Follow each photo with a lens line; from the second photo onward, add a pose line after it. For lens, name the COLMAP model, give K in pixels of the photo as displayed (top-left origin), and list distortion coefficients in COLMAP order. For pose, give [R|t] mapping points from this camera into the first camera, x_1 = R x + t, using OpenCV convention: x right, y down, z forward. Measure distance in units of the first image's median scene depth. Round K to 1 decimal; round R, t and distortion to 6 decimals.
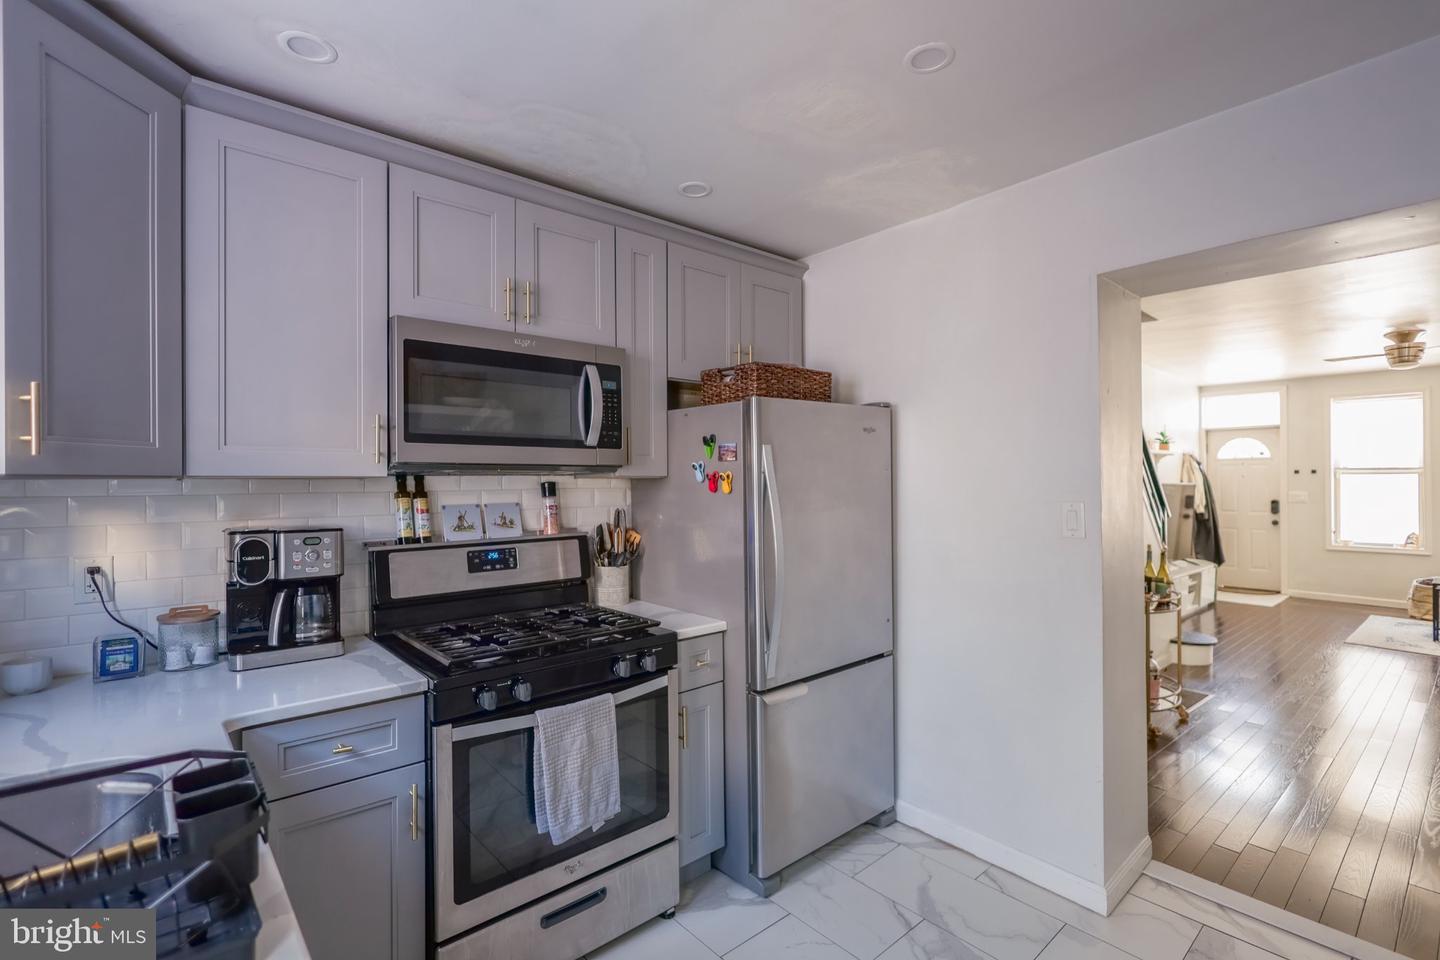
lens RADIAL K [[669.4, 0, 718.6], [0, 669.4, 481.8], [0, 0, 1]] dist [0.001285, 0.002192]
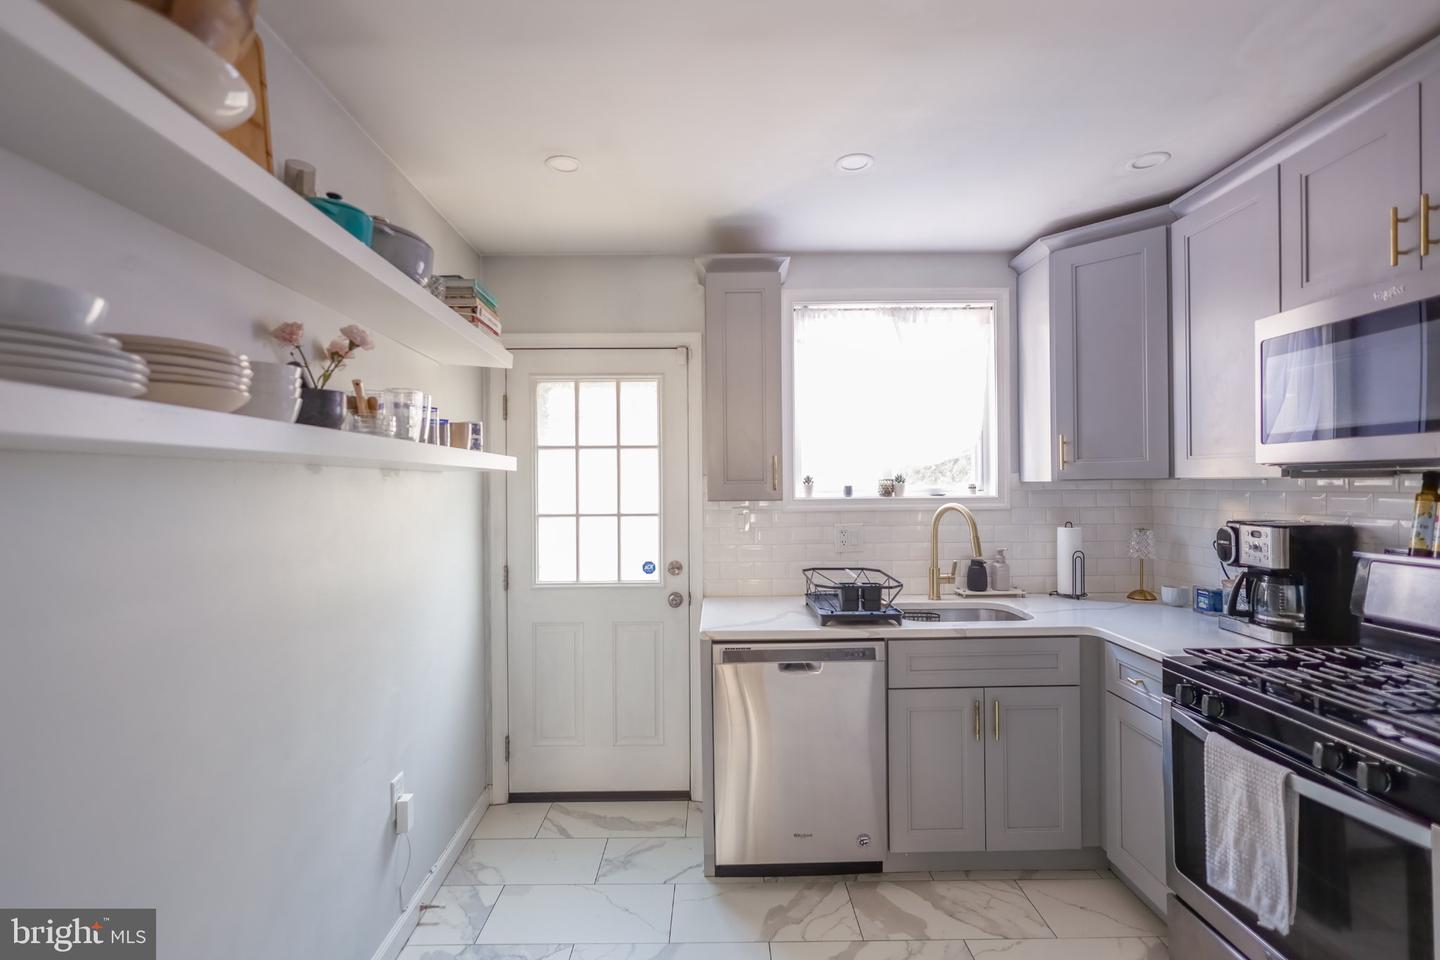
lens RADIAL K [[669.4, 0, 720.2], [0, 669.4, 477.1], [0, 0, 1]] dist [0.001285, 0.002192]
pose [[-0.642859, 0.004564, -0.765971, 0.189385], [0.010692, 0.999938, -0.003016, -0.003247], [0.765910, -0.010129, -0.642868, 0.232555]]
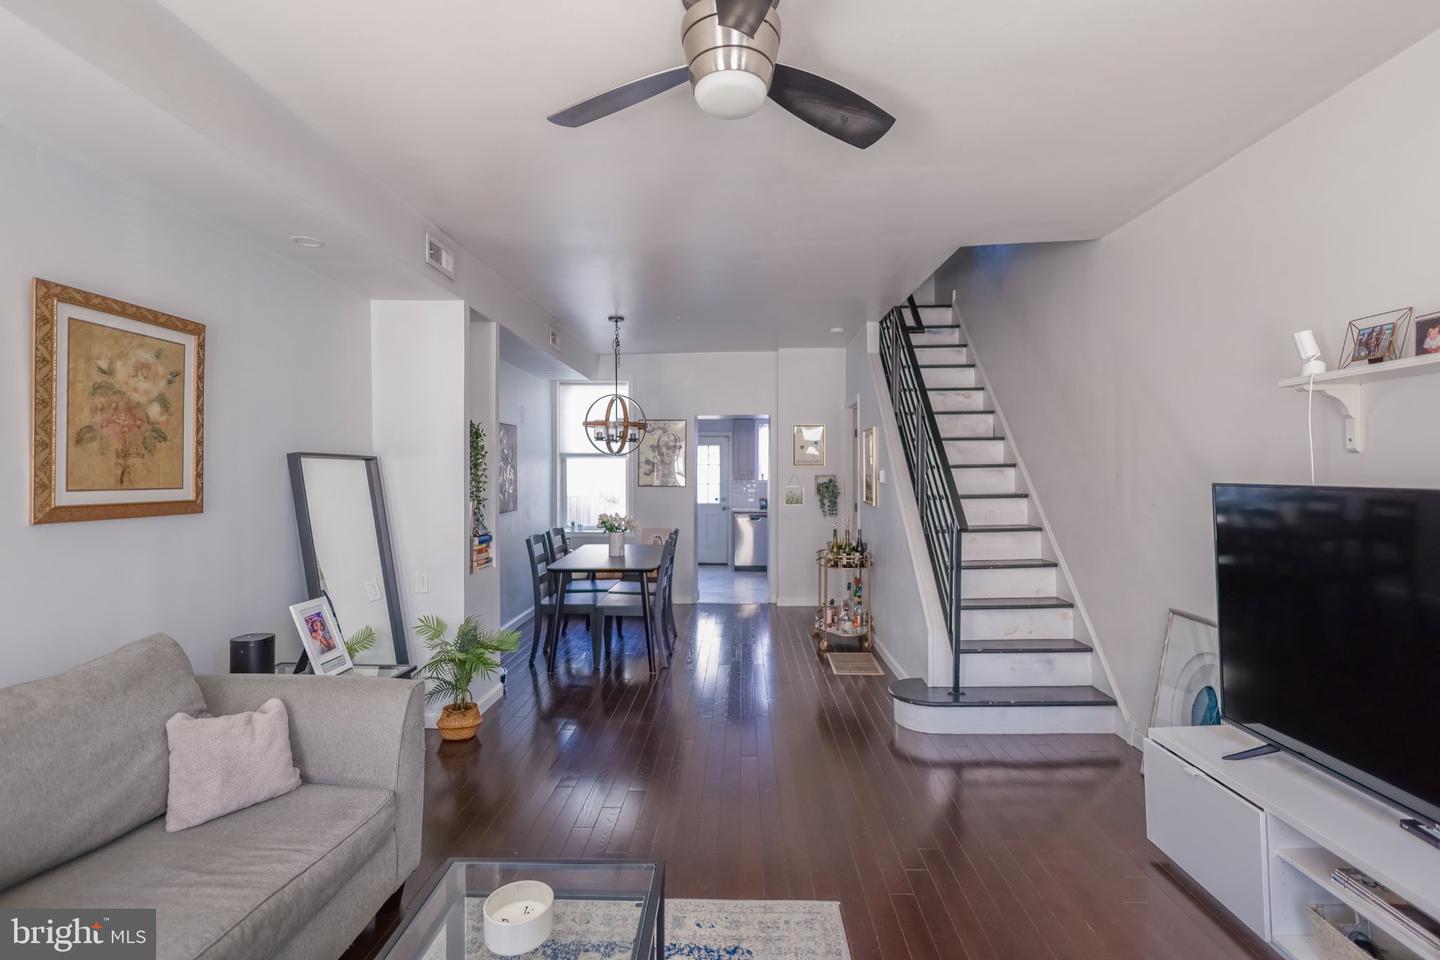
lens RADIAL K [[669.4, 0, 719.6], [0, 669.4, 474.1], [0, 0, 1]] dist [0.001285, 0.002192]
pose [[-0.679206, 0.001468, -0.733946, 0.894477], [0.003503, 0.999993, -0.001241, -0.001290], [0.733939, -0.003414, -0.679206, 0.862611]]
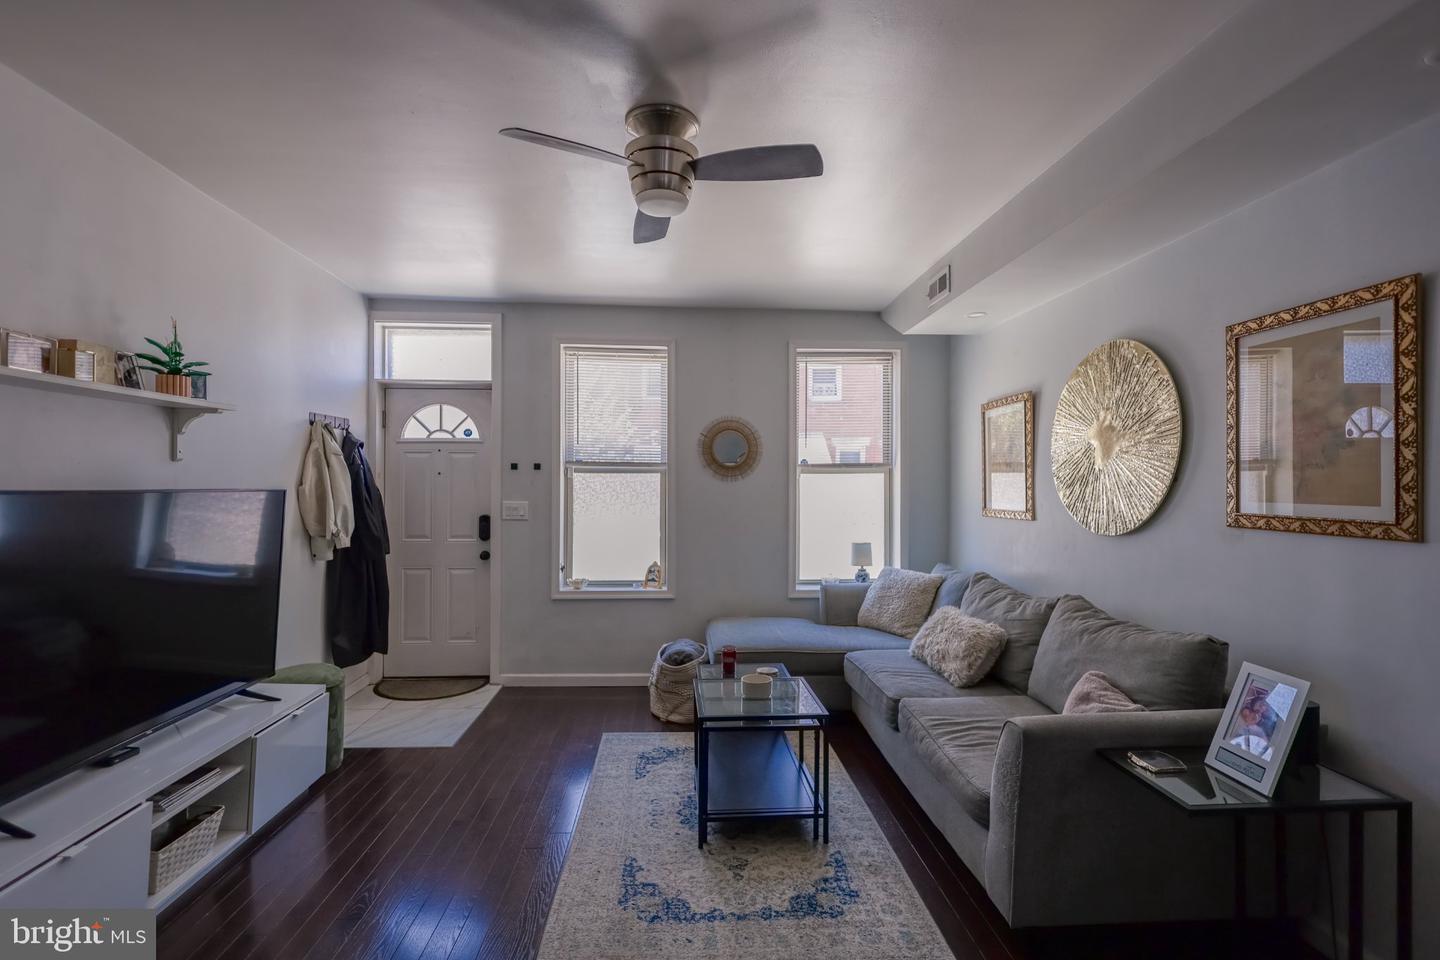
lens RADIAL K [[669.4, 0, 723.9], [0, 669.4, 484.0], [0, 0, 1]] dist [0.001285, 0.002192]
pose [[0.597441, 0.004861, 0.801898, 0.516221], [-0.009106, 0.999958, 0.000722, -0.001633], [-0.801861, -0.007733, 0.597460, 0.521708]]
